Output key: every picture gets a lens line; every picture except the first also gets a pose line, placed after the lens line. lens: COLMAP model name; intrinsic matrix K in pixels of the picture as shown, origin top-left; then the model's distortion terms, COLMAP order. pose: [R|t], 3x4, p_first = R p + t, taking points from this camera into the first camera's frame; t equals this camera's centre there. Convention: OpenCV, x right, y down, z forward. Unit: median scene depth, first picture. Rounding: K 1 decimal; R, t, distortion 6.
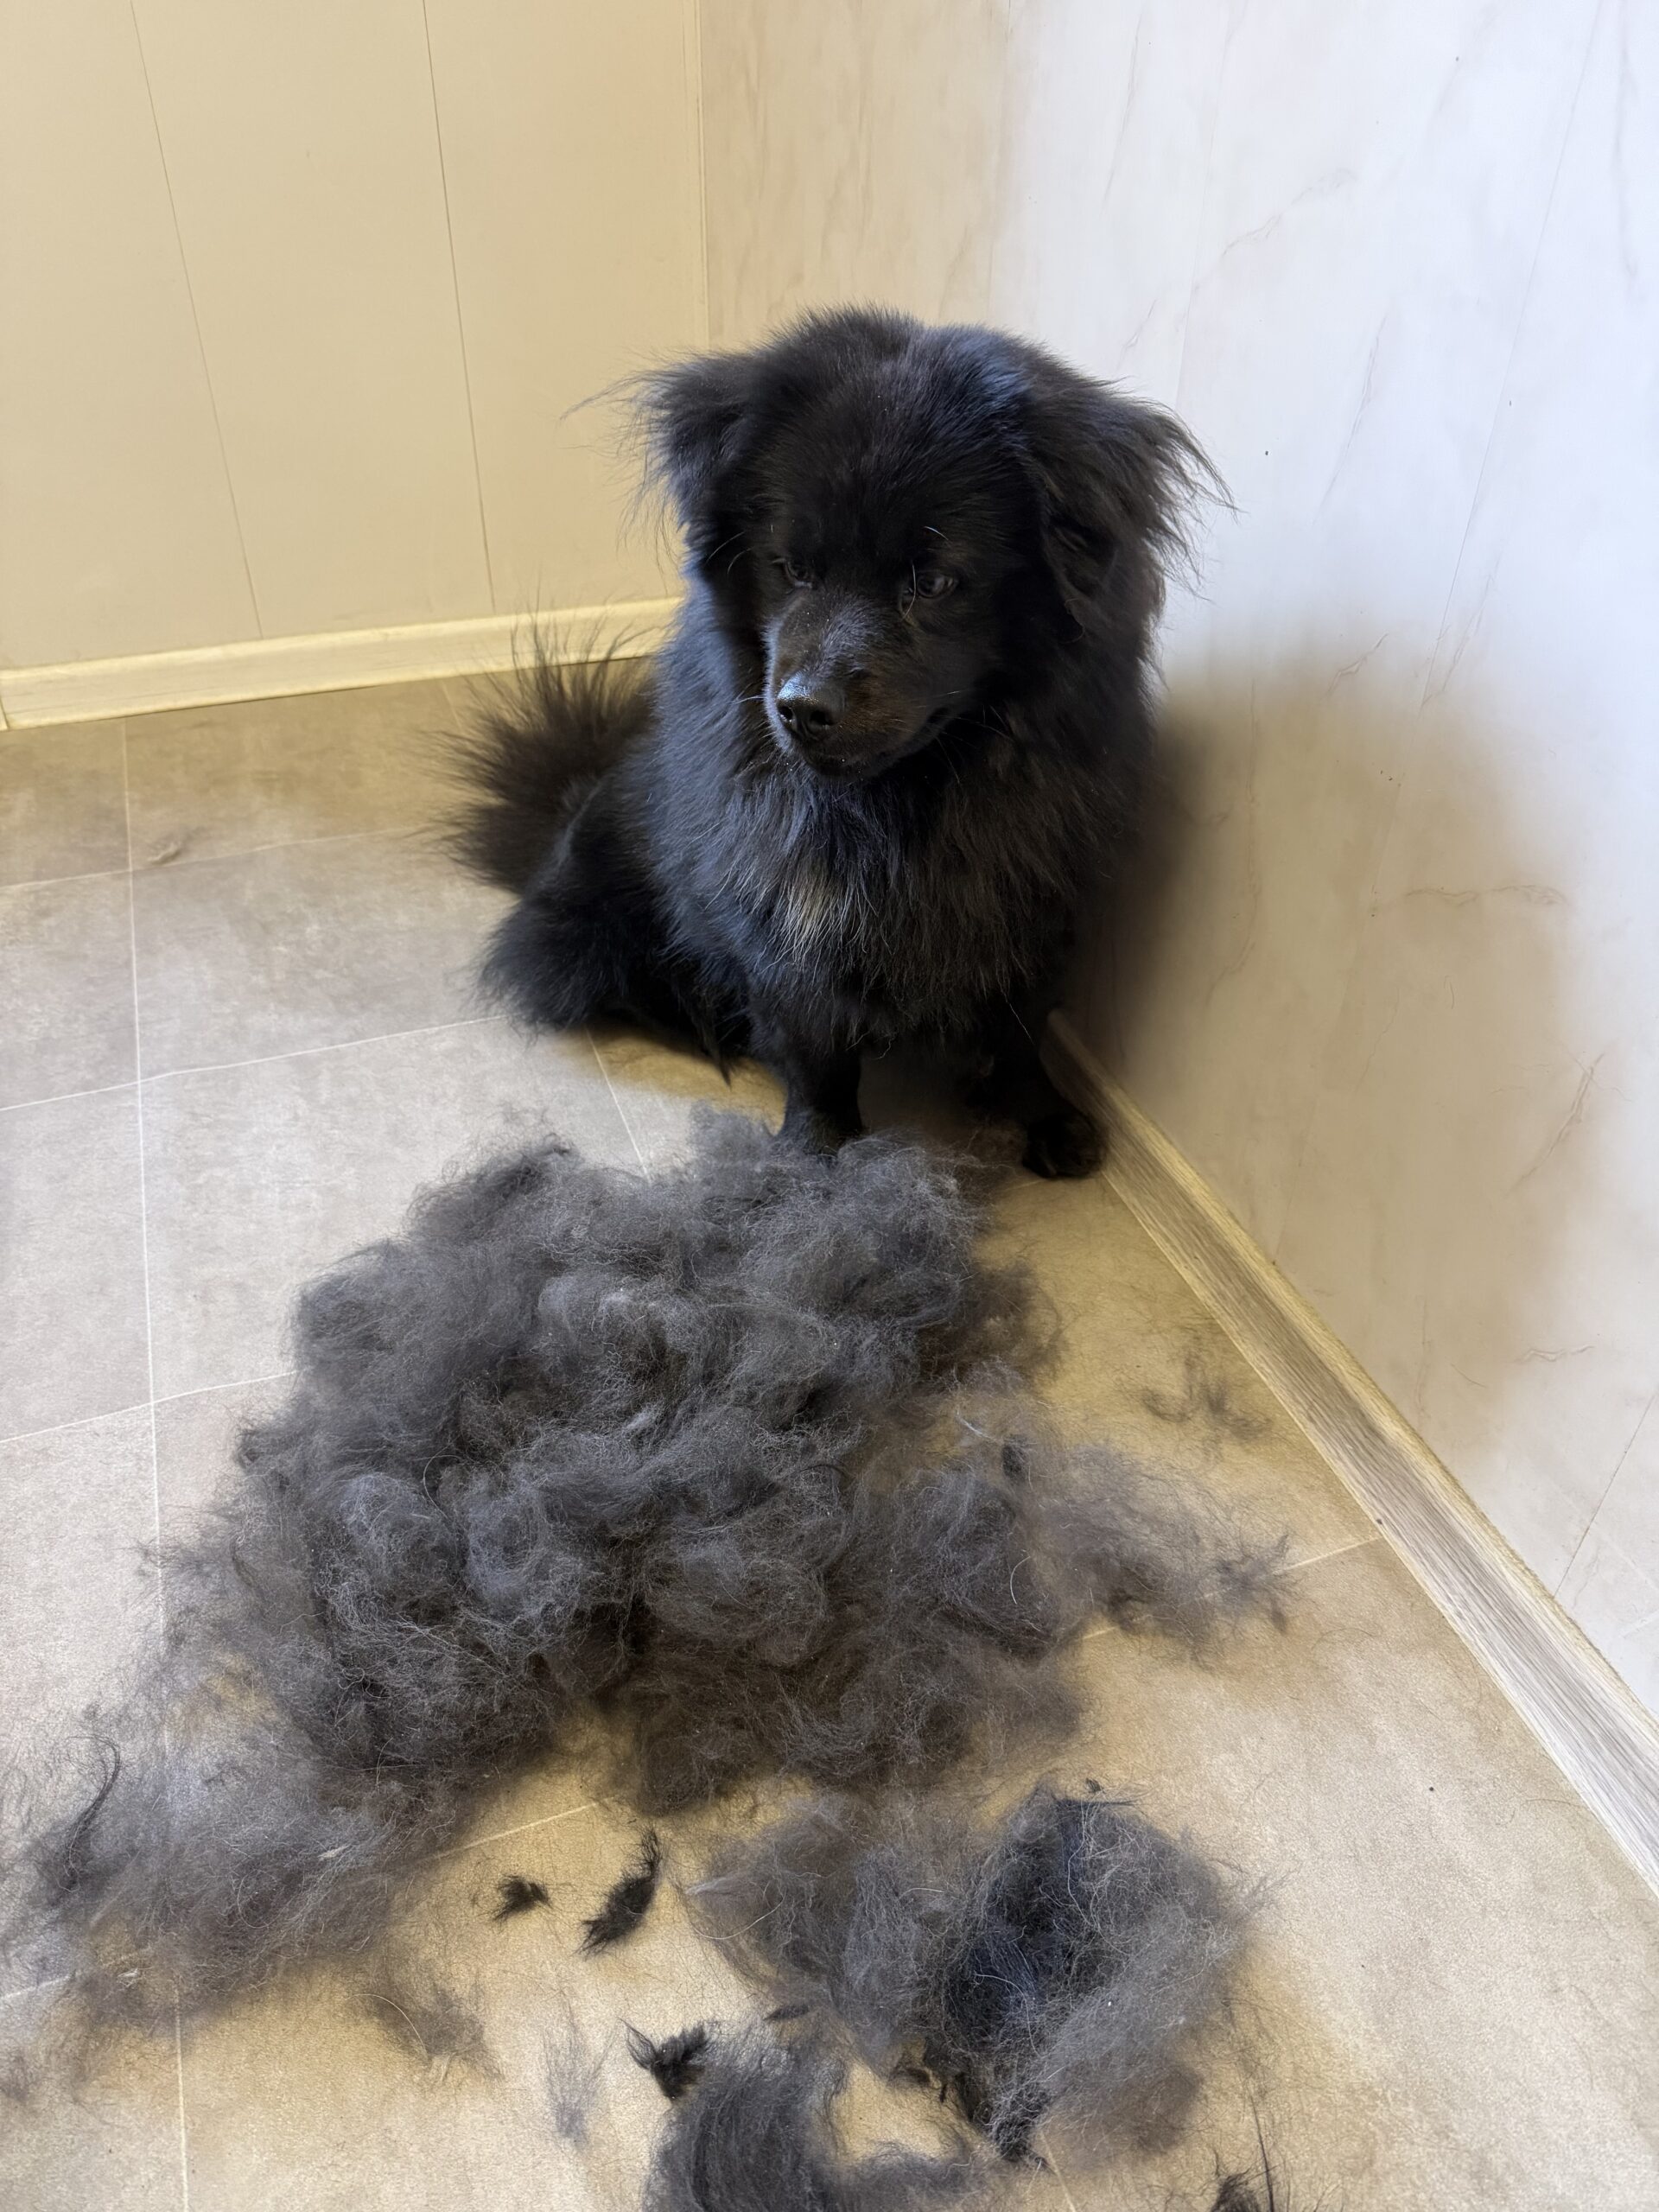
lens RADIAL K [[1543.2, 0, 829.5], [0, 1543.2, 1106.0], [0, 0, 1]] dist [0.053944, -0.078633]
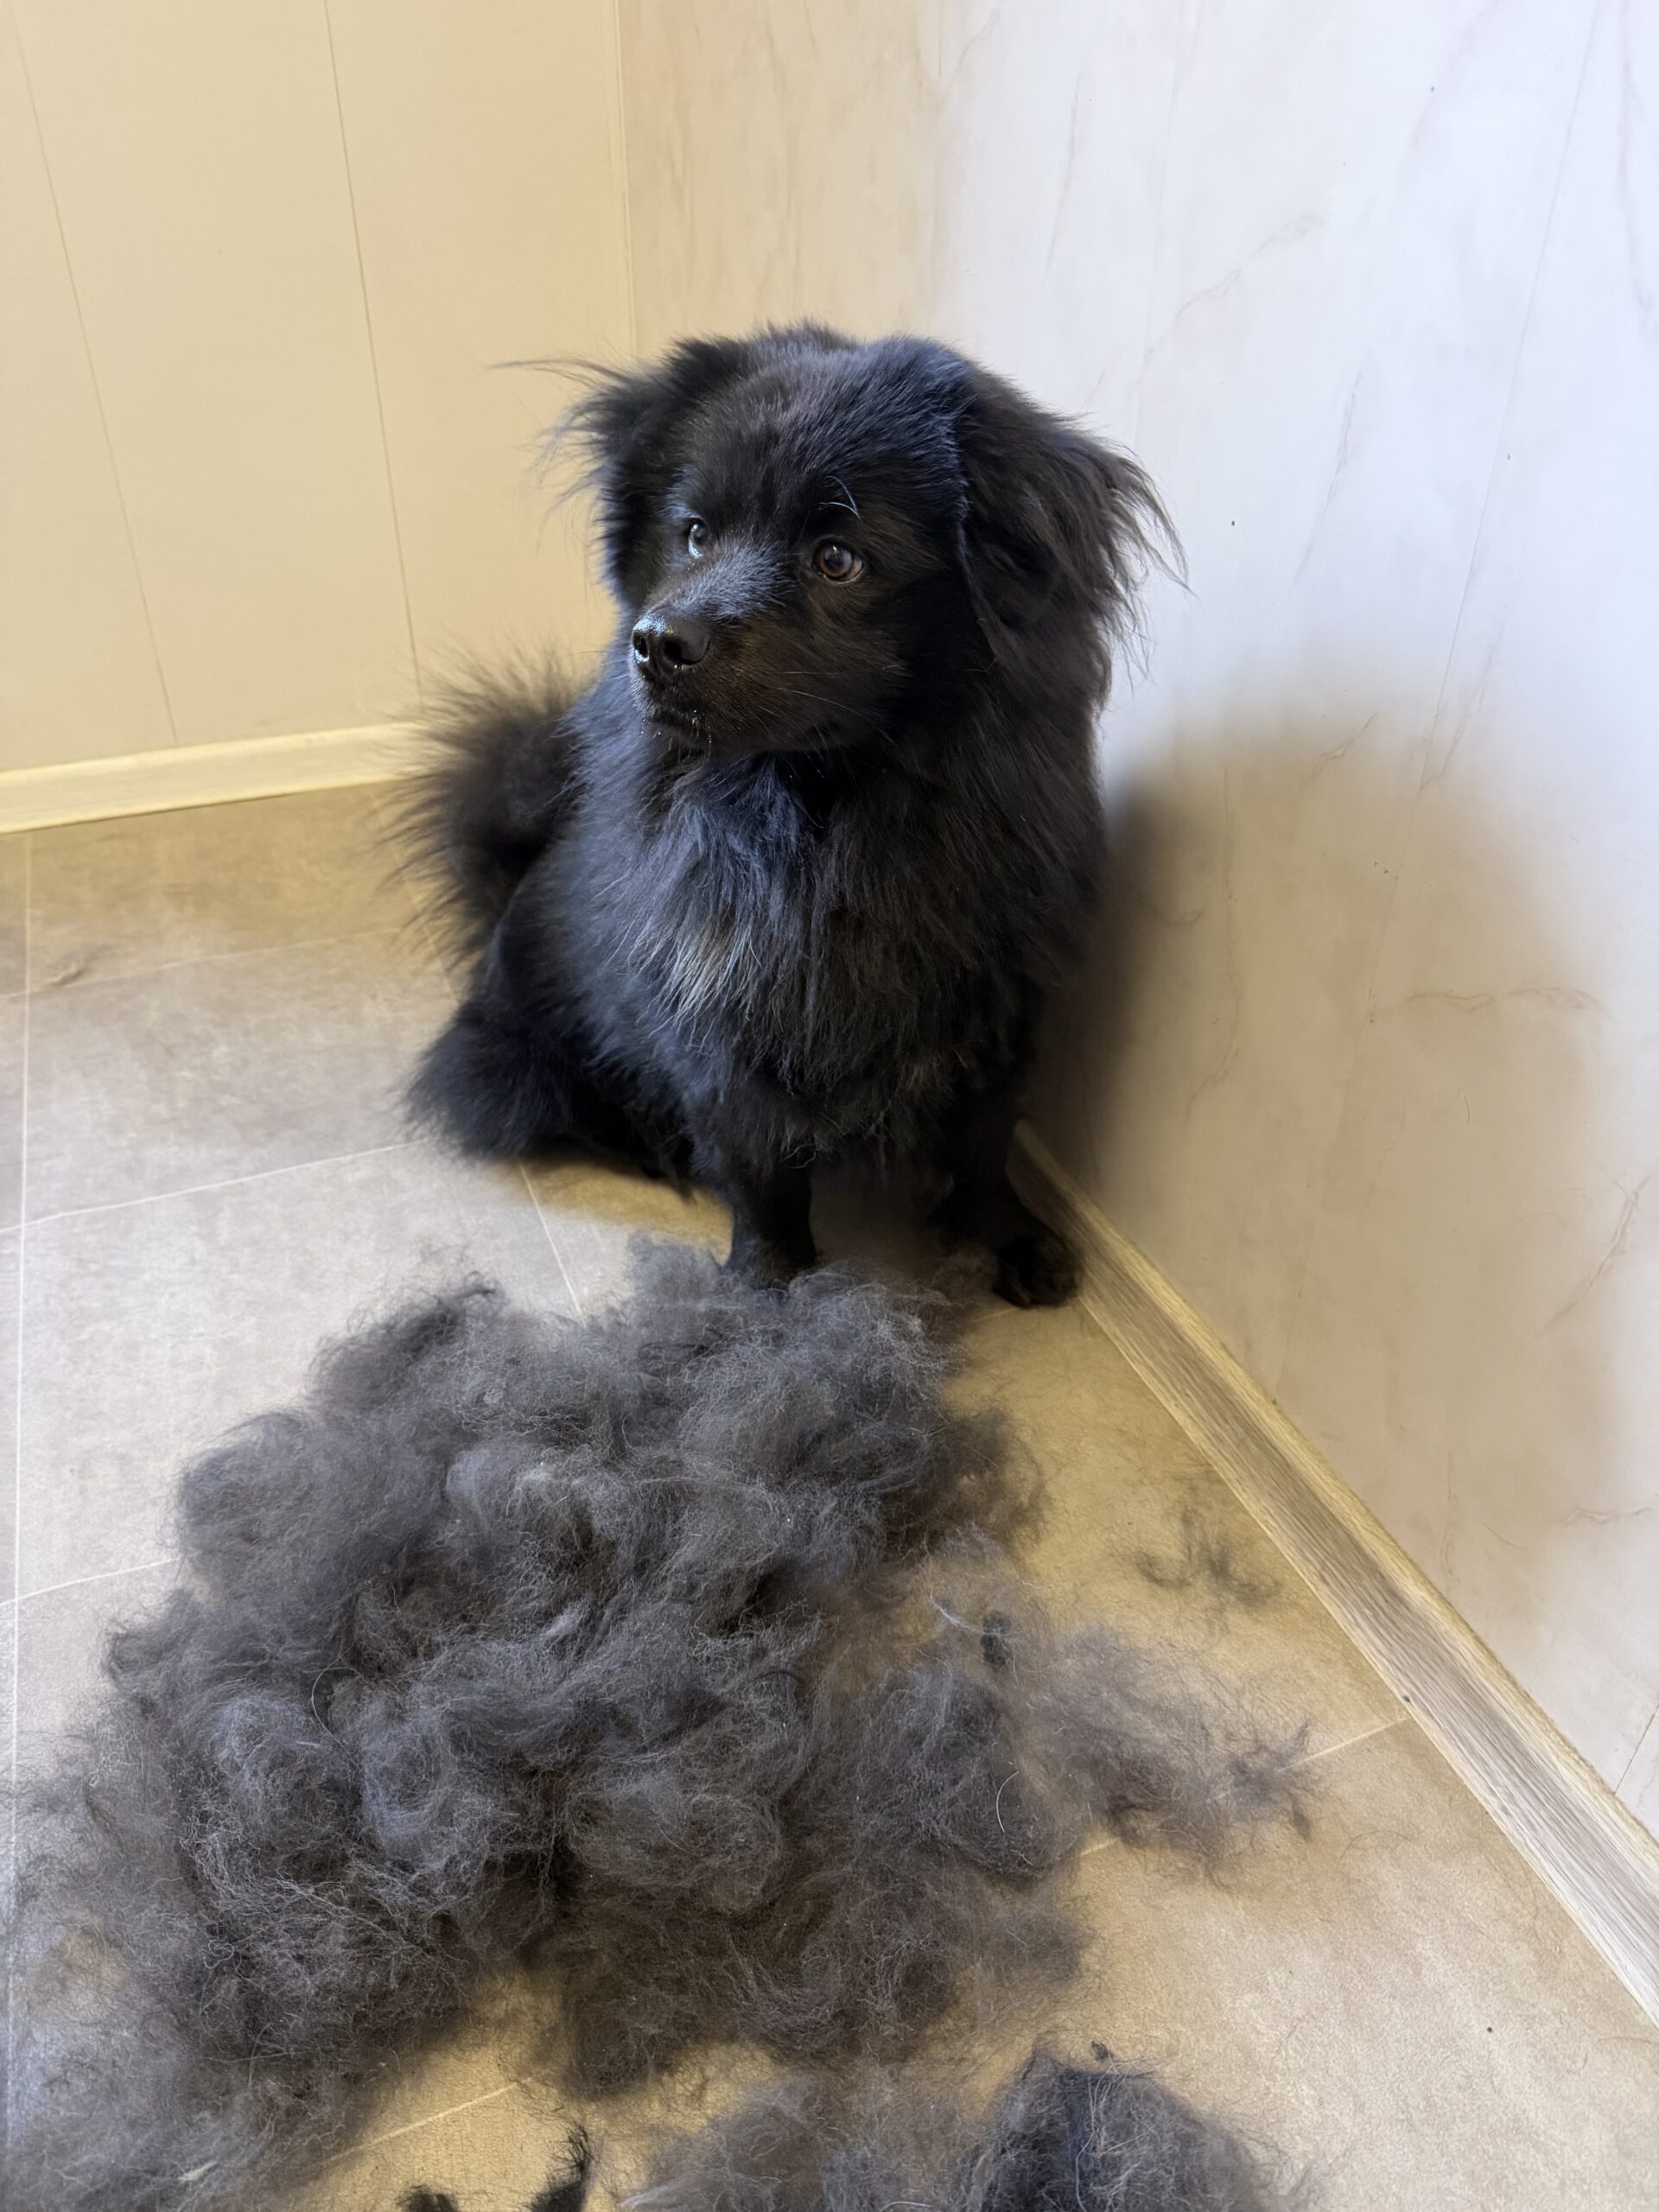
lens RADIAL K [[1543.4, 0, 829.5], [0, 1543.4, 1106.0], [0, 0, 1]] dist [-0.002094, -0.000126]
pose [[0.999382, -0.024356, 0.025348, 0.011436], [0.025814, 0.997933, -0.058848, -0.029327], [-0.023862, 0.059466, 0.997945, 0.119587]]
